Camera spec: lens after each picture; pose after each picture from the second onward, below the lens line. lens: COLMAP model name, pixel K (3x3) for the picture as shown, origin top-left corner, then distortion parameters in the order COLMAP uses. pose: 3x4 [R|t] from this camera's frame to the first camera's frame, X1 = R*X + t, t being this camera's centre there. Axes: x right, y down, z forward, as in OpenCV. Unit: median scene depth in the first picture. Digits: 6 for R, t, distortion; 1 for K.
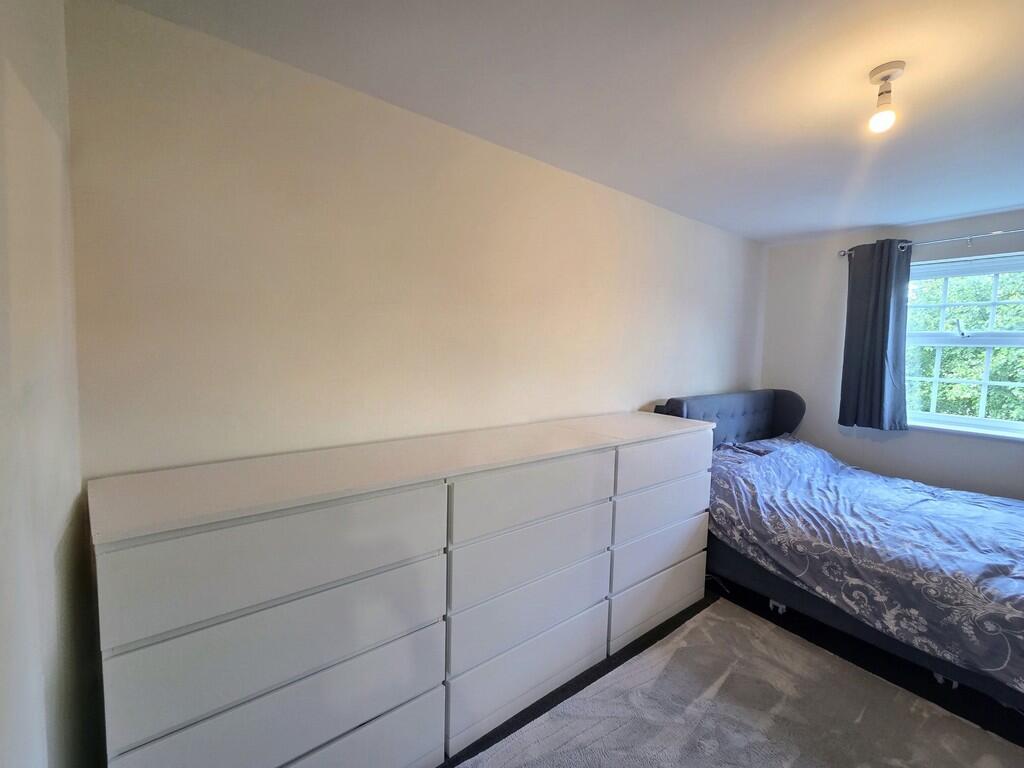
lens RADIAL K [[419.8, 0, 514.6], [0, 419.8, 377.9], [0, 0, 1]] dist [0.002888, -0.000349]
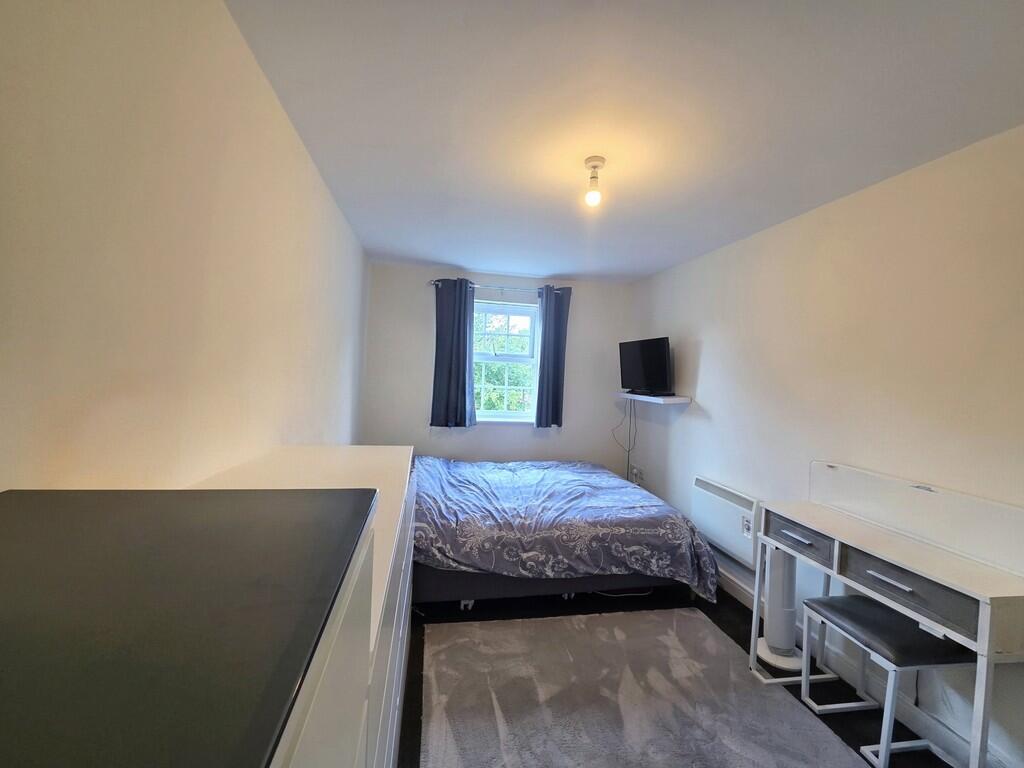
lens RADIAL K [[419.8, 0, 514.6], [0, 419.8, 377.9], [0, 0, 1]] dist [0.002888, -0.000349]
pose [[0.441007, -0.015110, 0.897376, -0.290335], [0.033913, 0.999425, 0.000162, -0.030464], [-0.896863, 0.030362, 0.441266, 0.426380]]
